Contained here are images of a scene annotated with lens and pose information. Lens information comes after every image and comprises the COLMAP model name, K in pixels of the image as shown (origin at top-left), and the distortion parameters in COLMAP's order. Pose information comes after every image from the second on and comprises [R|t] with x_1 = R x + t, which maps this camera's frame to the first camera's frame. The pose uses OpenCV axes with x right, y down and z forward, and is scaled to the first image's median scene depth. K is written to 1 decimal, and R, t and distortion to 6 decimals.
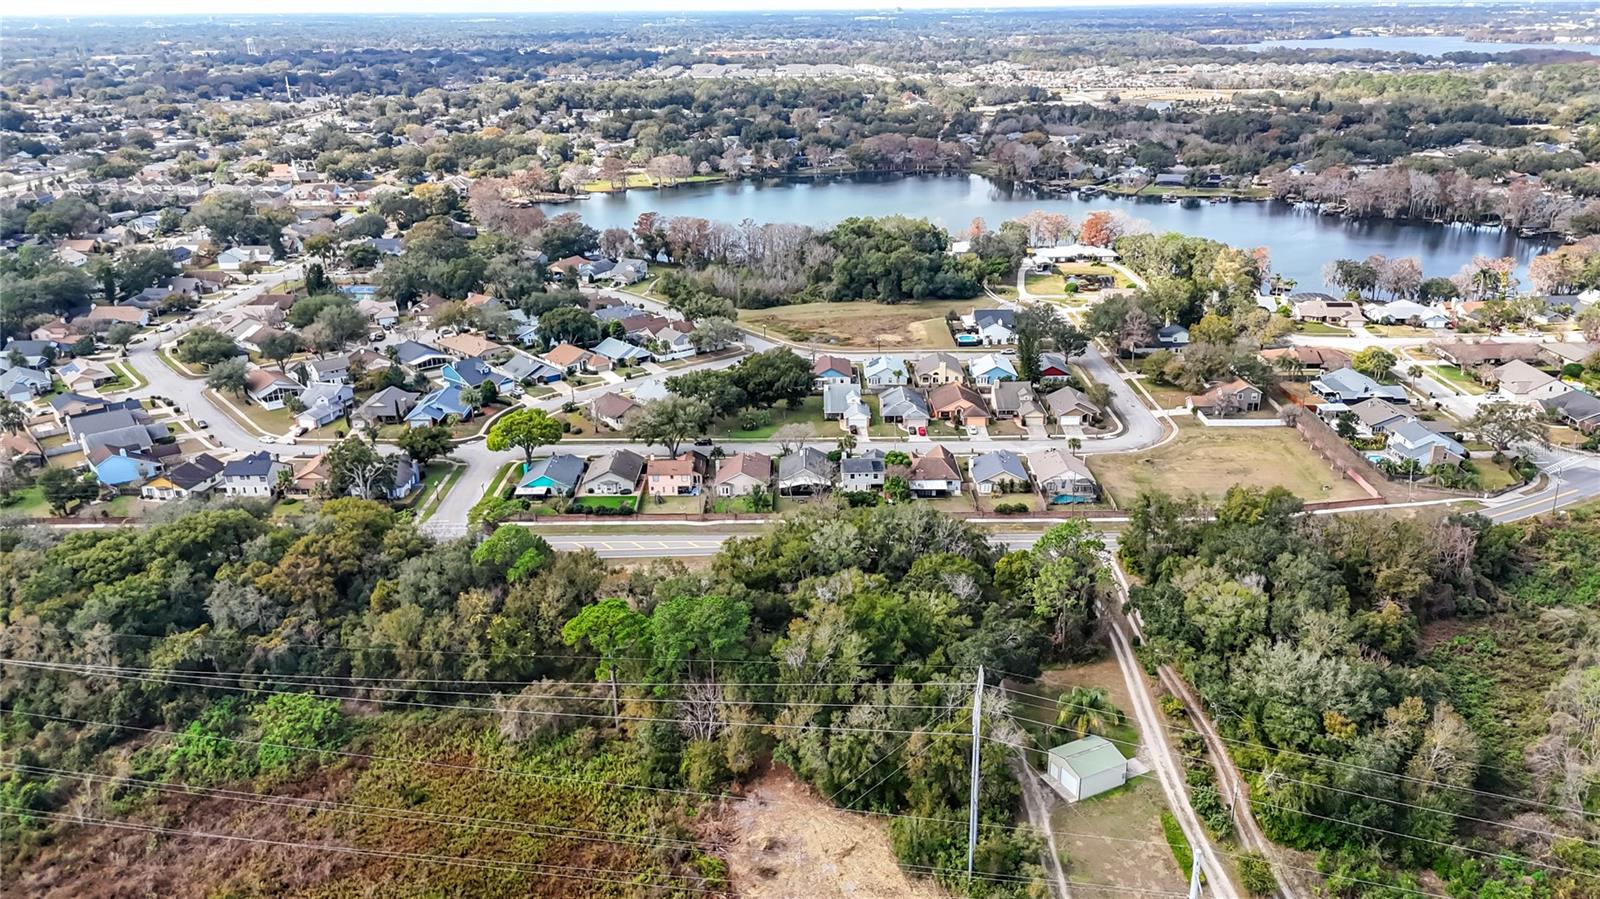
lens RADIAL K [[1170.1, 0, 805.4], [0, 1170.1, 454.0], [0, 0, 1]] dist [0.082025, -0.098530]
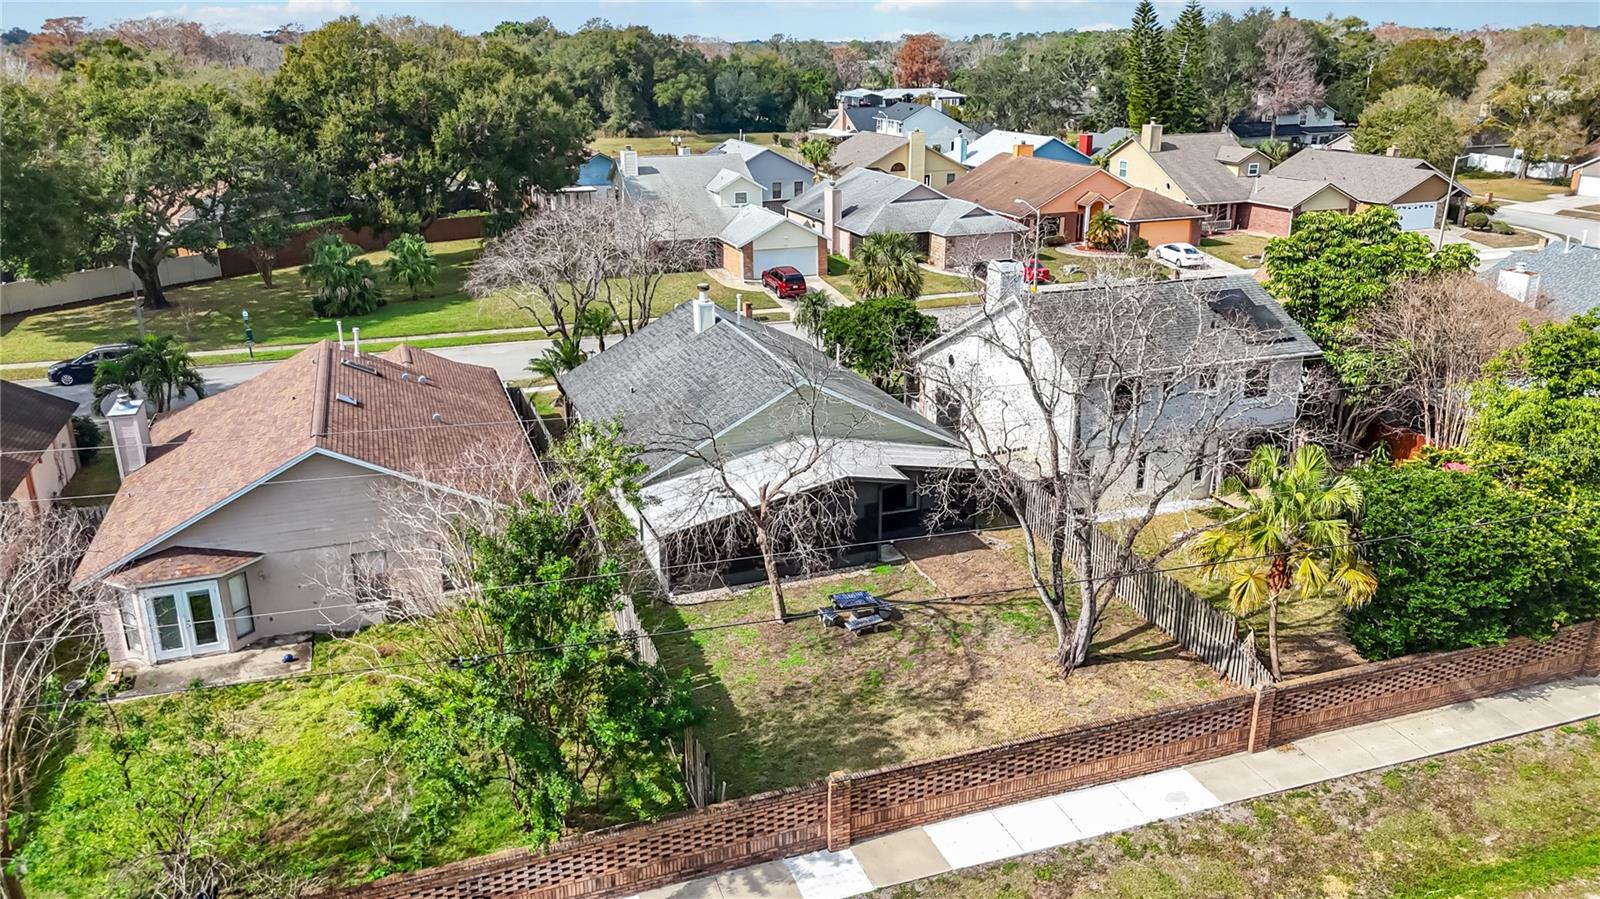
lens RADIAL K [[1170.1, 0, 805.4], [0, 1170.1, 454.0], [0, 0, 1]] dist [0.082025, -0.098530]
pose [[0.940586, -0.107078, 0.322229, -0.038357], [0.118443, 0.992835, -0.015813, 0.019435], [-0.318227, 0.053039, 0.946530, 0.700682]]
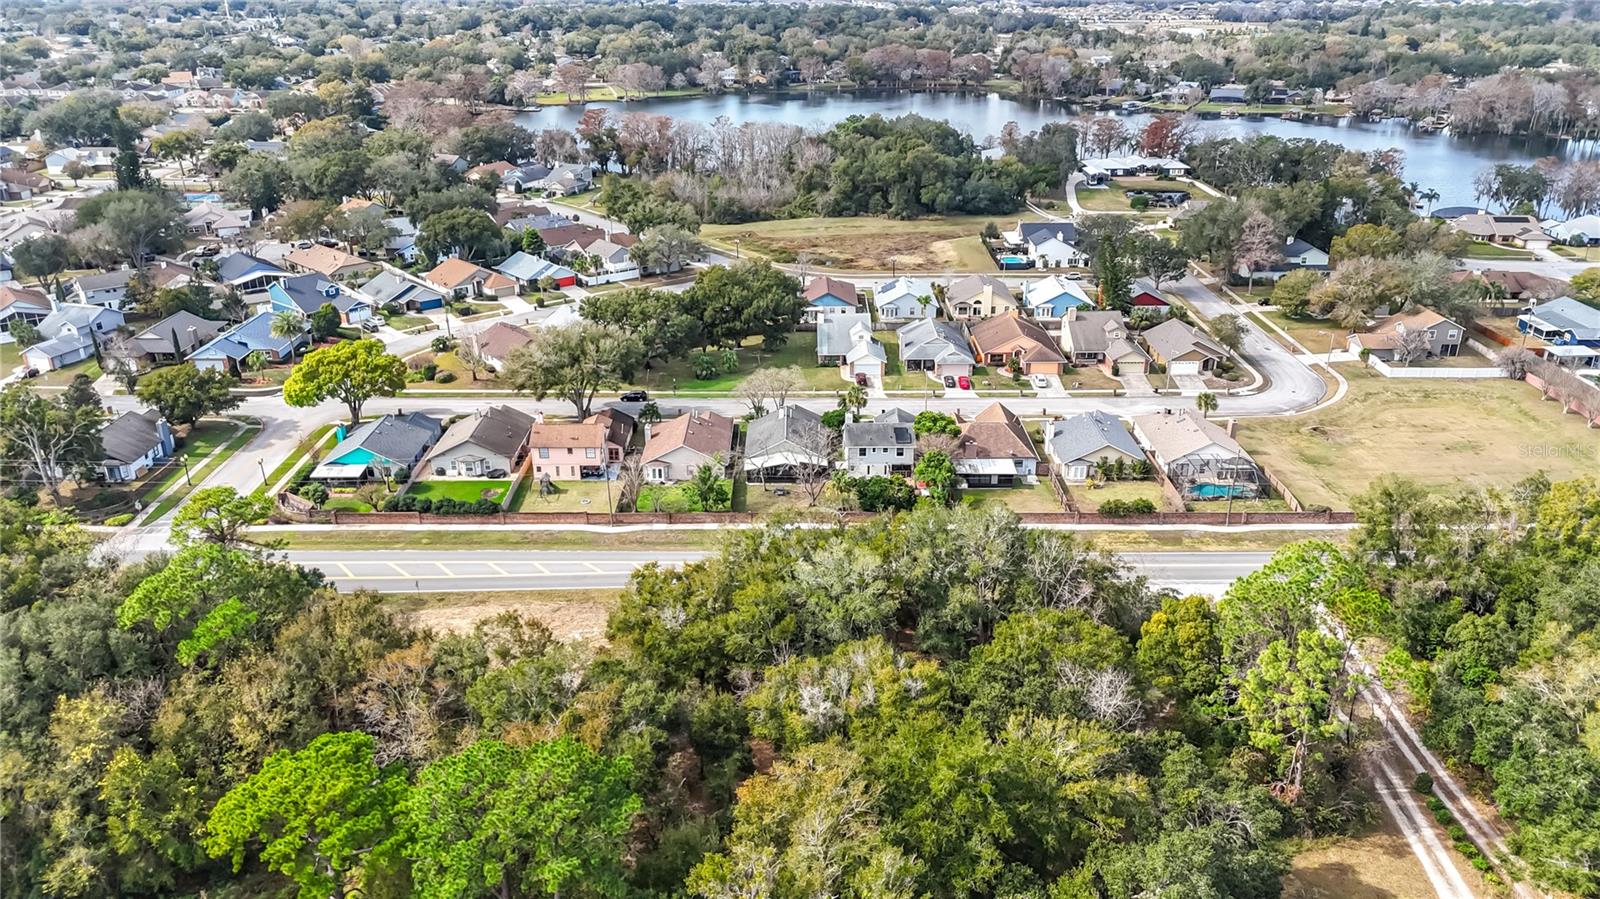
lens RADIAL K [[1170.1, 0, 805.4], [0, 1170.1, 454.0], [0, 0, 1]] dist [0.082025, -0.098530]
pose [[0.999954, 0.006880, 0.006735, 0.004548], [-0.007090, 0.999473, 0.031663, 0.000698], [-0.006513, -0.031710, 0.999476, 0.305813]]
